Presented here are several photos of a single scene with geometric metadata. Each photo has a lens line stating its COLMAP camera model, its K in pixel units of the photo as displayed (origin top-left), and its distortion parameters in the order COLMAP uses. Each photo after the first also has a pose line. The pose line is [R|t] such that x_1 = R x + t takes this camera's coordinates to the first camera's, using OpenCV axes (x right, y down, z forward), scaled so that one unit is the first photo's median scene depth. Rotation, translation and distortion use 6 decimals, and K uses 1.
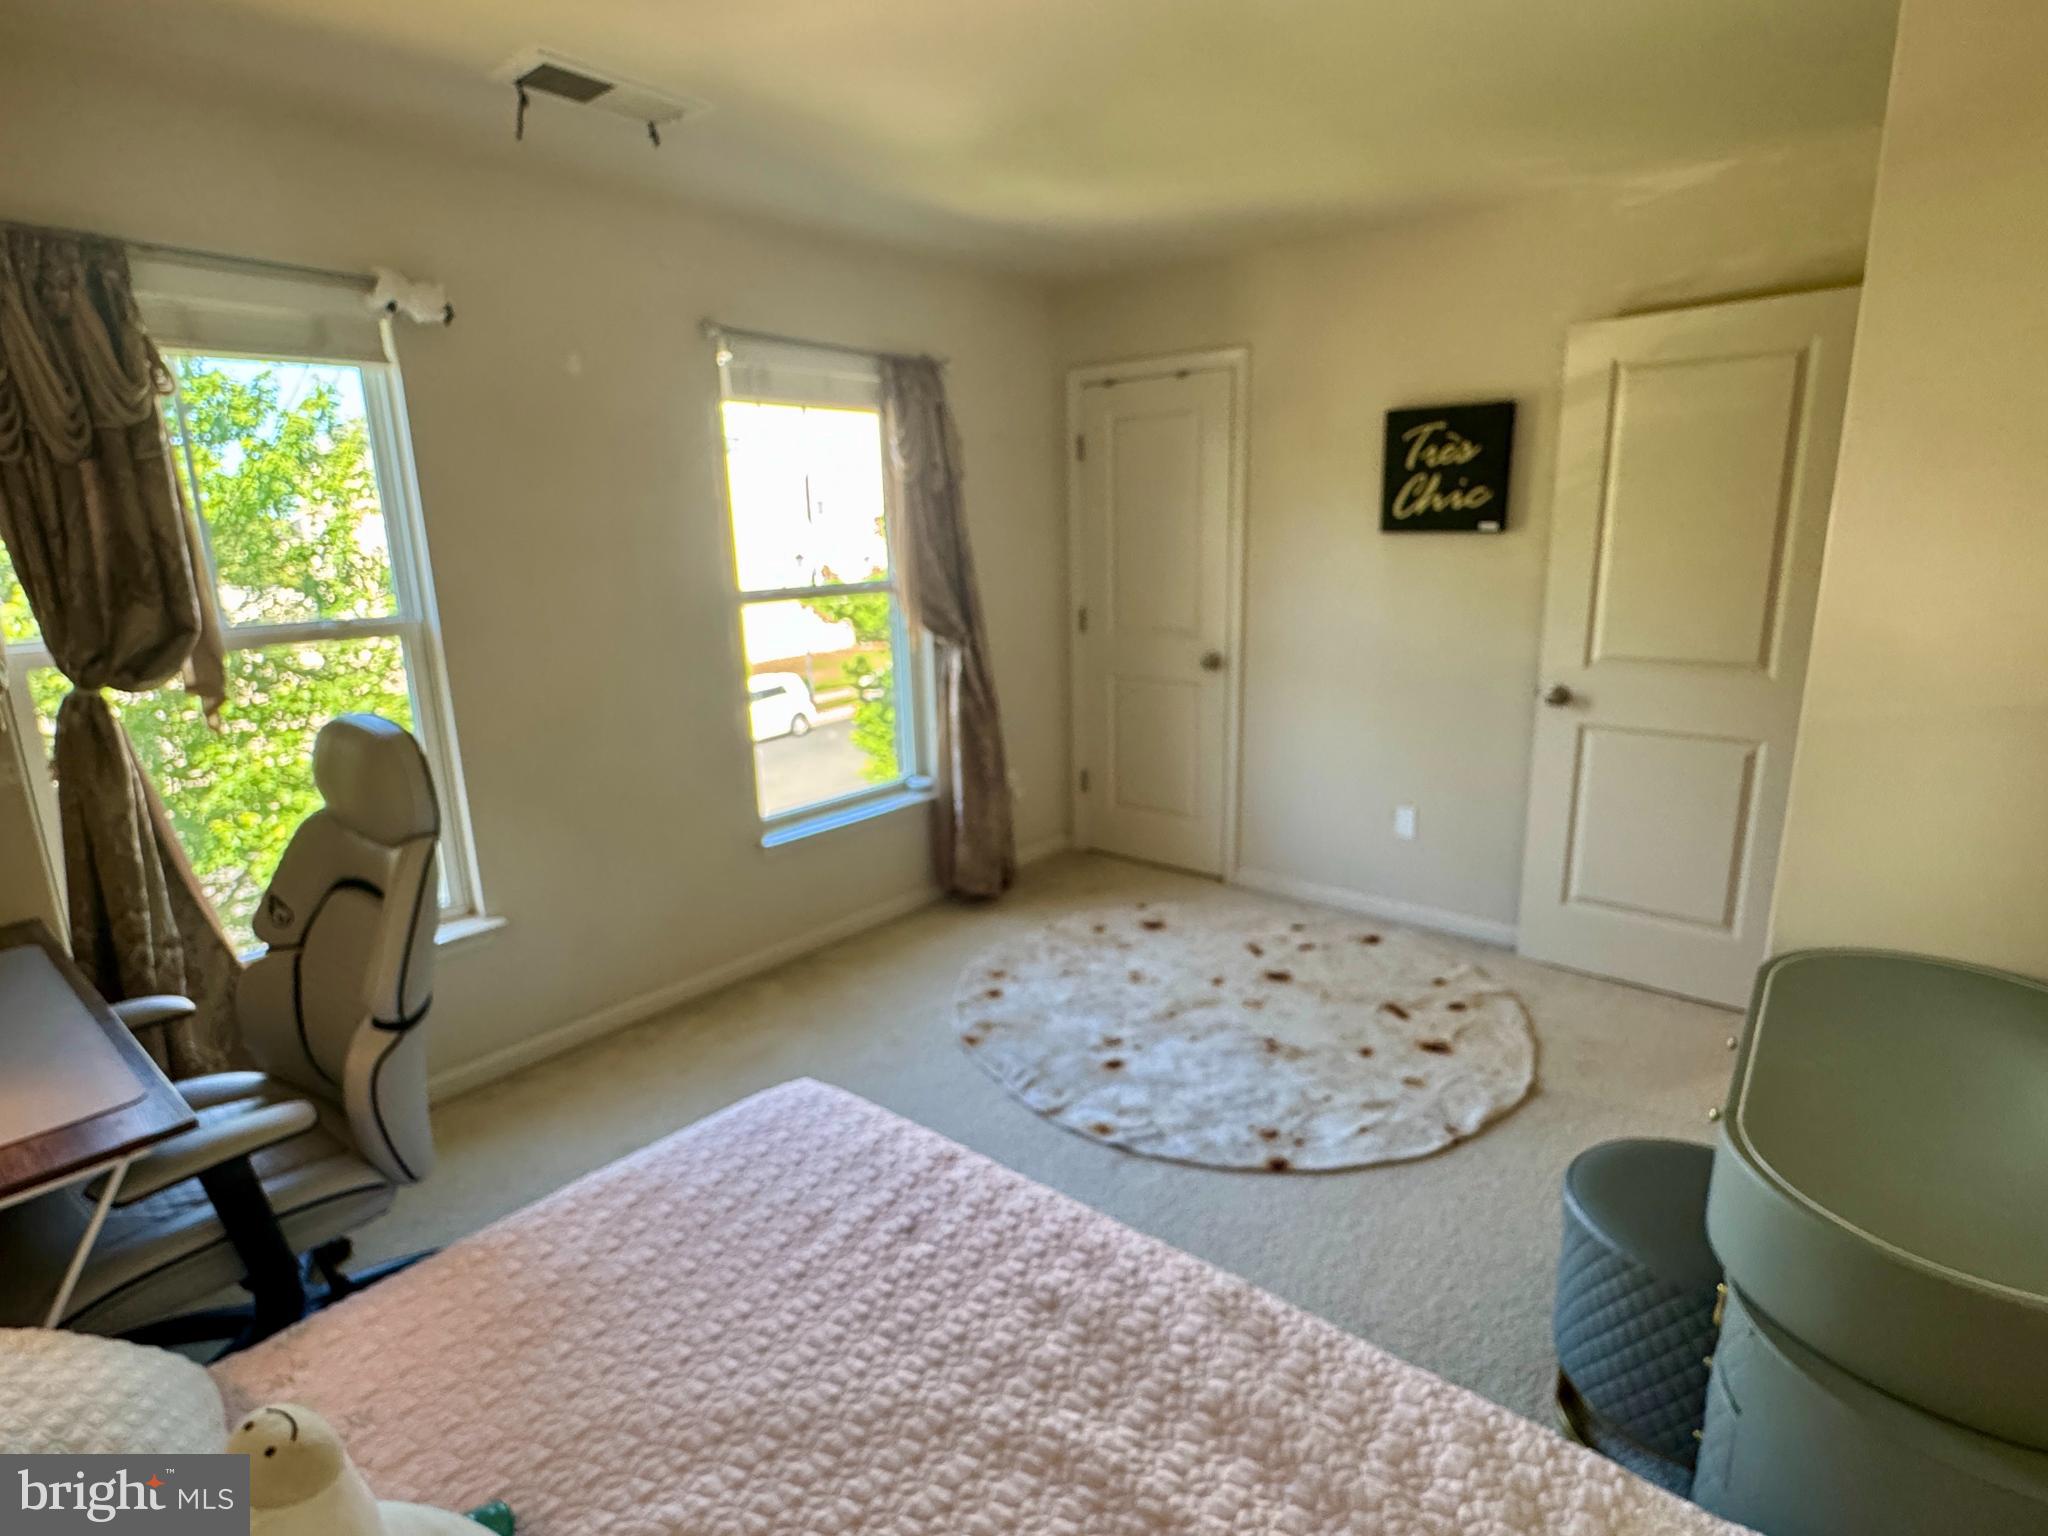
lens RADIAL K [[1005.0, 0, 1022.4], [0, 1005.0, 763.2], [0, 0, 1]] dist [-0.004496, 0.000158]
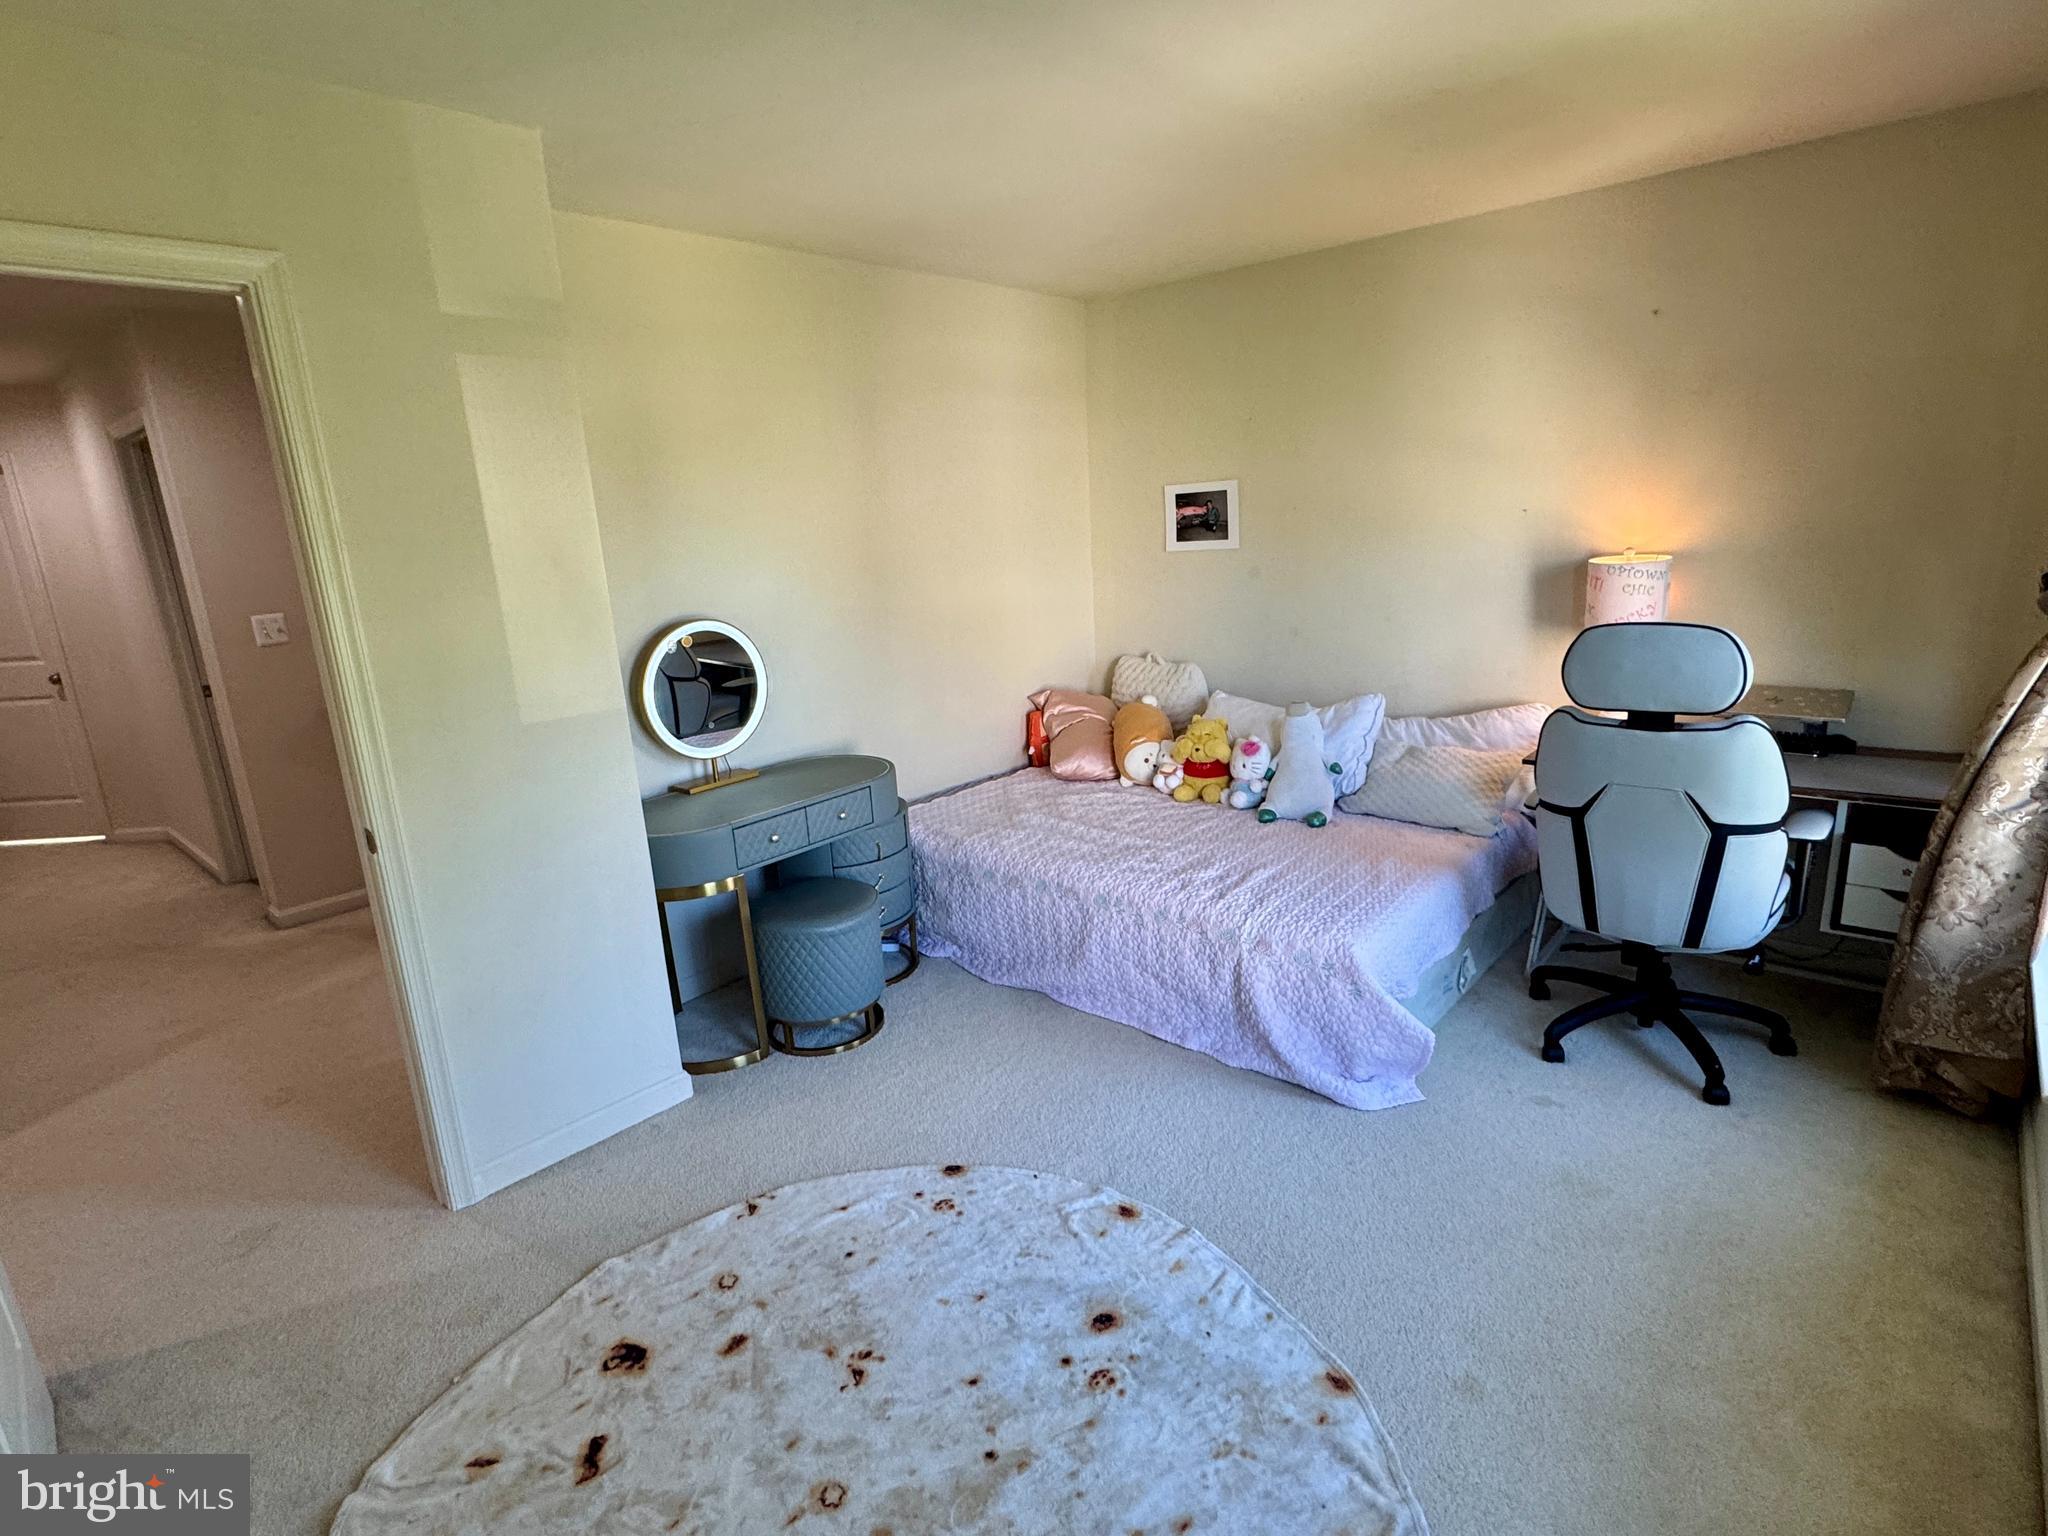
lens RADIAL K [[1064.3, 0, 1024.0], [0, 1064.3, 768.0], [0, 0, 1]] dist [-0.000421, 0.000498]
pose [[-0.995767, 0.067486, 0.062404, 0.060933], [0.088590, 0.885634, 0.455855, -0.317822], [-0.024503, 0.459453, -0.887864, 1.237483]]
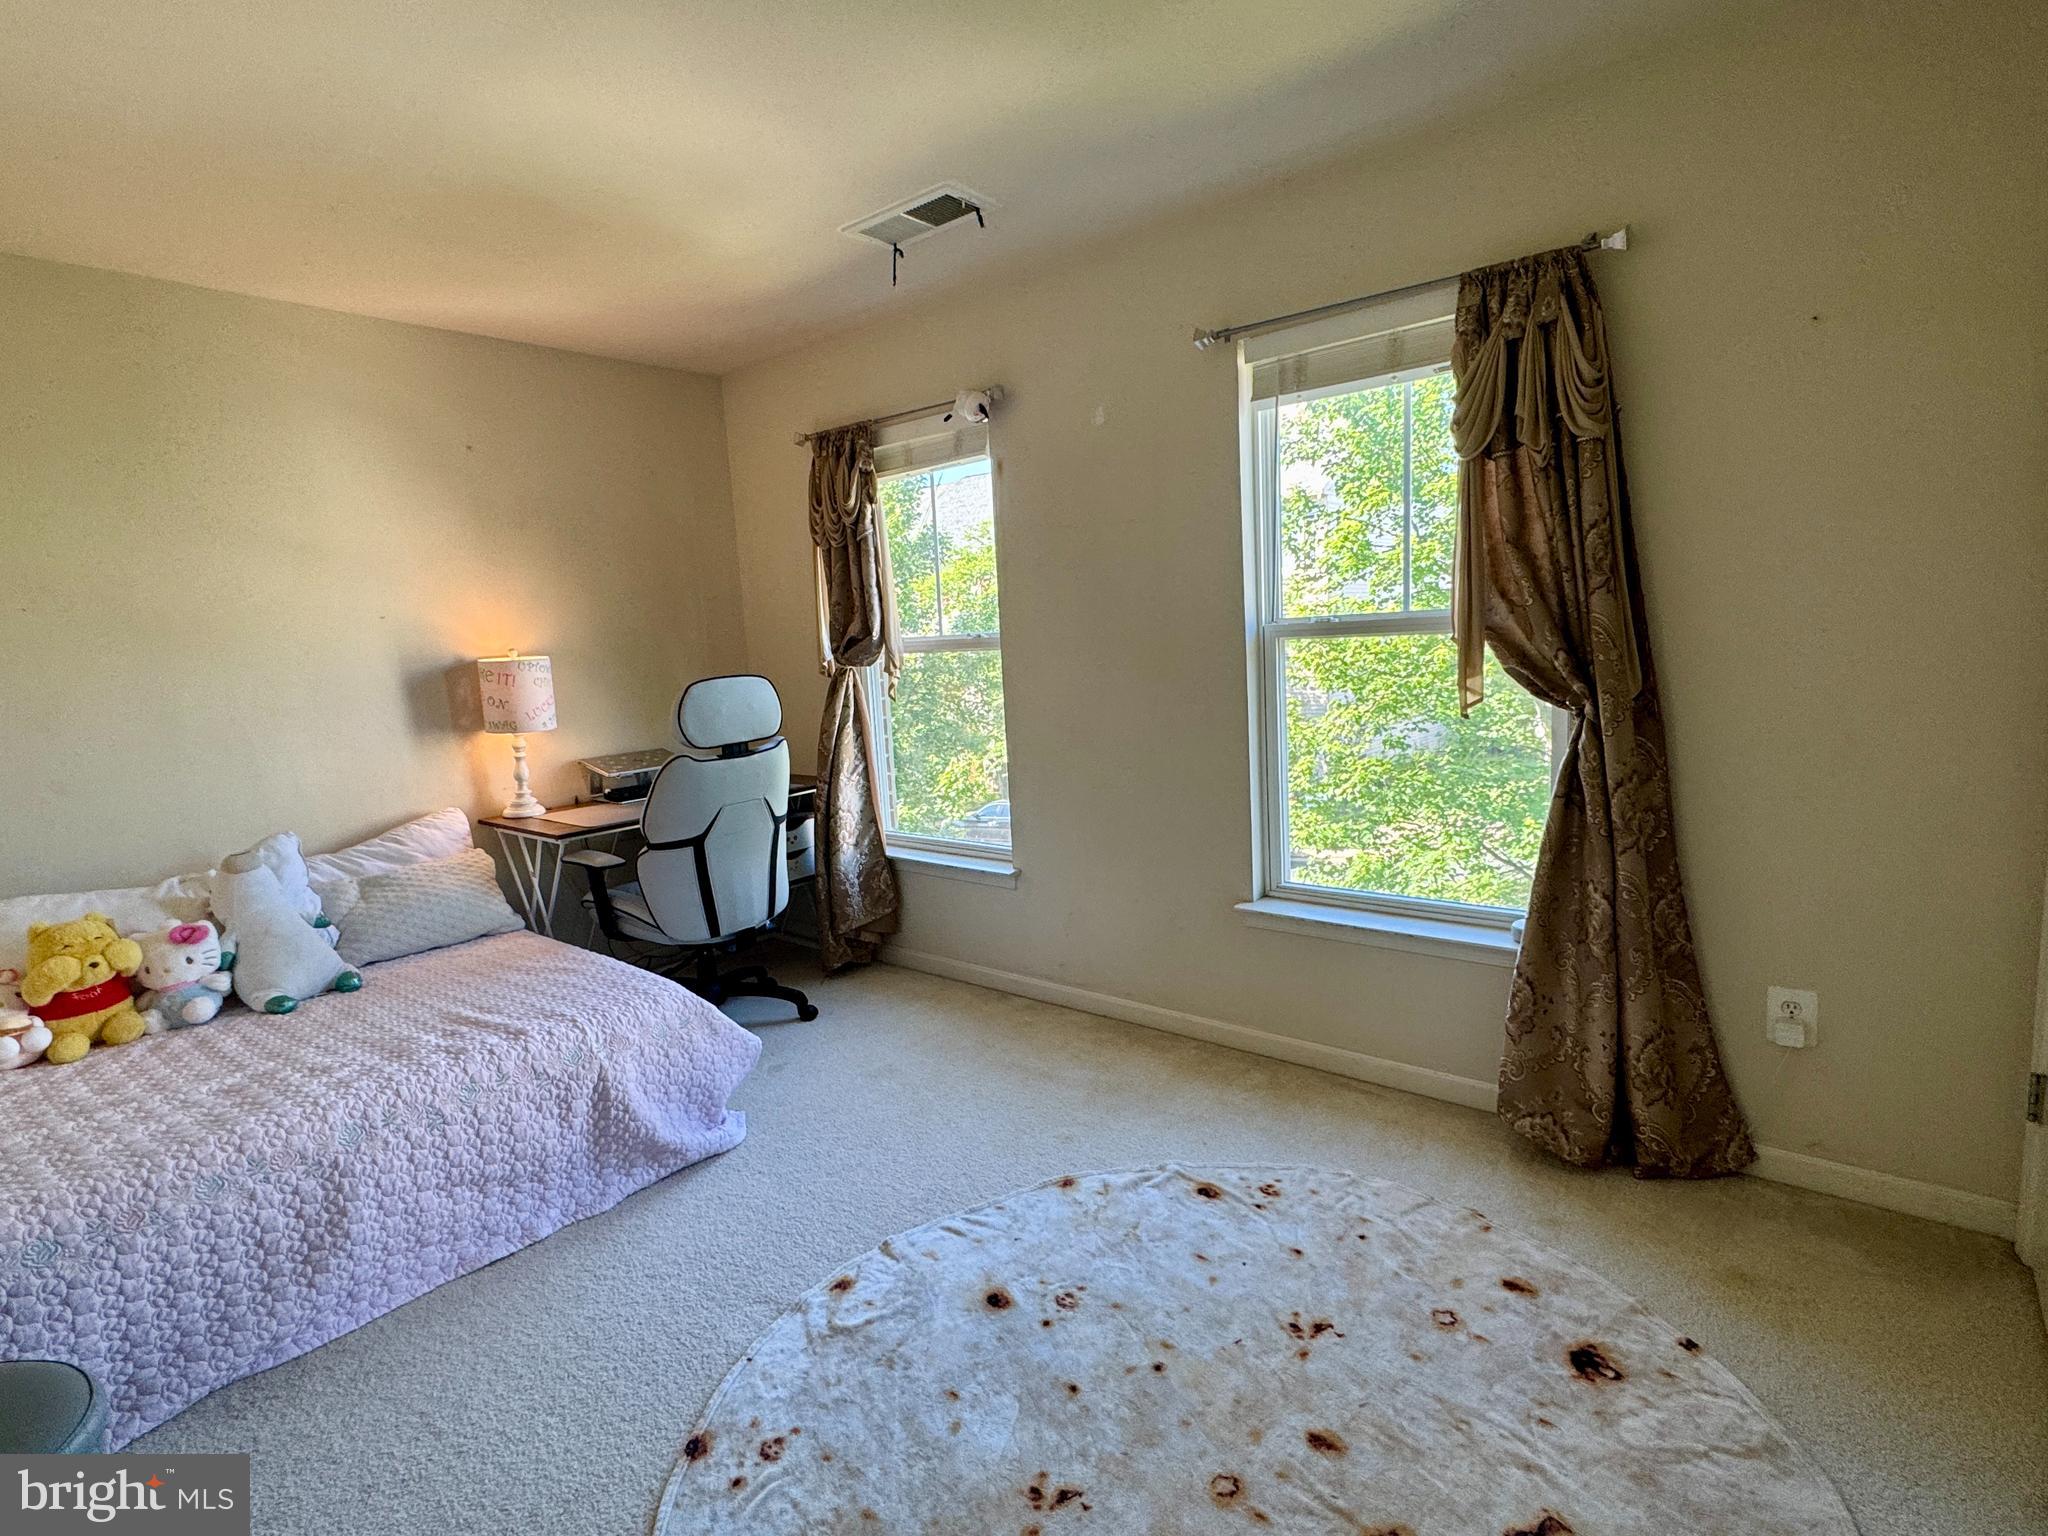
lens RADIAL K [[1021.0, 0, 1055.6], [0, 1021.0, 768.6], [0, 0, 1]] dist [-0.001357, 0.000042]
pose [[0.021281, 0.161172, -0.986697, 0.613879], [-0.179924, 0.971424, 0.154797, -0.146726], [0.983450, 0.174236, 0.049671, 0.784691]]
